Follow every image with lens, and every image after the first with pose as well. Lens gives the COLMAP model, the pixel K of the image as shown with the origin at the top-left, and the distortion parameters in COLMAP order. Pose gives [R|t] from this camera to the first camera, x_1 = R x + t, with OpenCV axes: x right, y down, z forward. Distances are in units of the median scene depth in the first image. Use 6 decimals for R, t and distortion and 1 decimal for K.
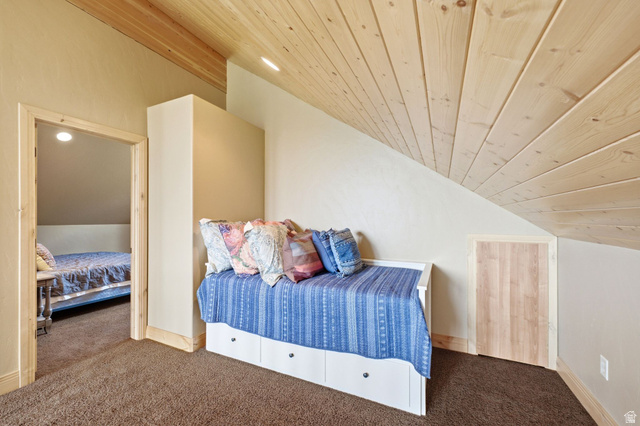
lens RADIAL K [[260.6, 0, 322.7], [0, 260.6, 214.2], [0, 0, 1]] dist [-0.001341, 0.001243]
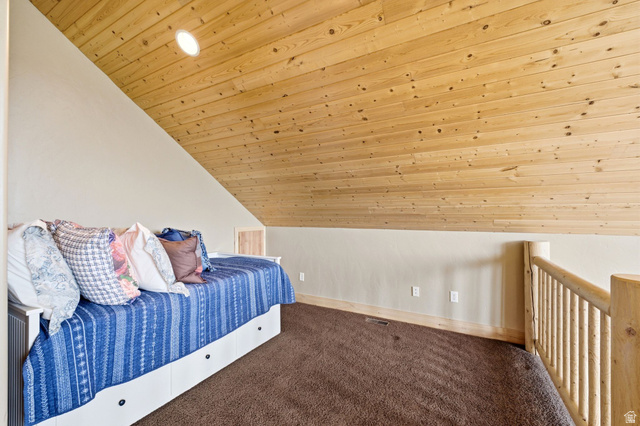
lens RADIAL K [[260.6, 0, 323.9], [0, 260.6, 214.8], [0, 0, 1]] dist [-0.001341, 0.001243]
pose [[0.073575, 0.001263, 0.997289, -1.068792], [-0.005890, 0.999982, -0.000832, 0.004834], [-0.997272, -0.005813, 0.073581, 0.494265]]
